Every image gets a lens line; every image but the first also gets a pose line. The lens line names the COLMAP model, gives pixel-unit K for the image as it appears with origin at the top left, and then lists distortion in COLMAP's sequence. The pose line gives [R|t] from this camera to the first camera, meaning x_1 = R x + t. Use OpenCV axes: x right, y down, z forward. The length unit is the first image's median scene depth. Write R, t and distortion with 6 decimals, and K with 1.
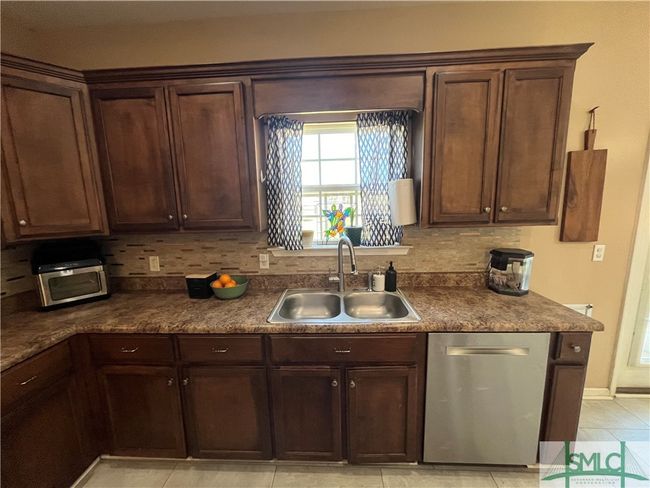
lens RADIAL K [[261.2, 0, 322.6], [0, 261.2, 244.6], [0, 0, 1]] dist [-0.001439, 0.000160]
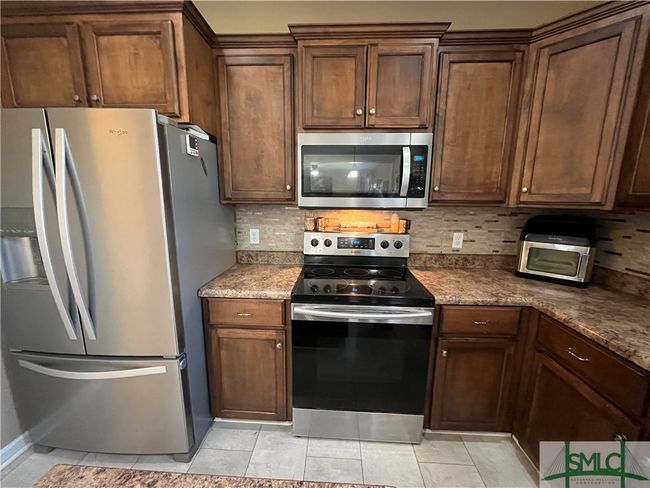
lens RADIAL K [[261.2, 0, 322.6], [0, 261.2, 244.6], [0, 0, 1]] dist [-0.001439, 0.000160]
pose [[-0.000963, 0.201311, -0.979527, -0.043308], [-0.162453, 0.966484, 0.198790, 0.048704], [0.986716, 0.159319, 0.031773, 0.155656]]
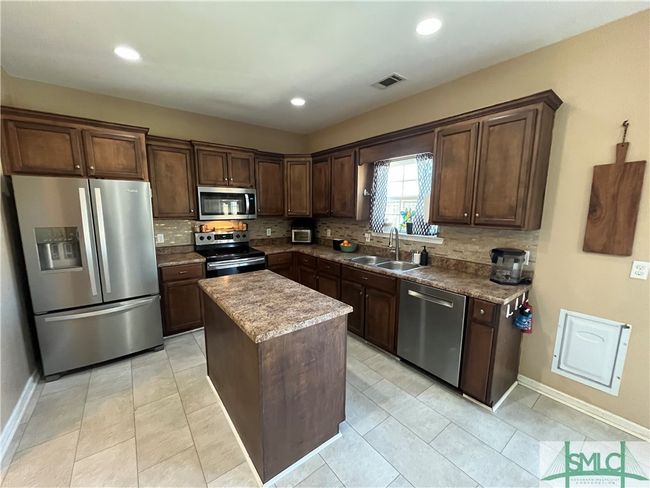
lens RADIAL K [[261.2, 0, 322.6], [0, 261.2, 244.6], [0, 0, 1]] dist [-0.001439, 0.000160]
pose [[0.645971, 0.140080, -0.750399, 1.147051], [-0.138707, 0.988194, 0.065066, 0.043854], [0.750654, 0.062055, 0.657774, -0.528488]]
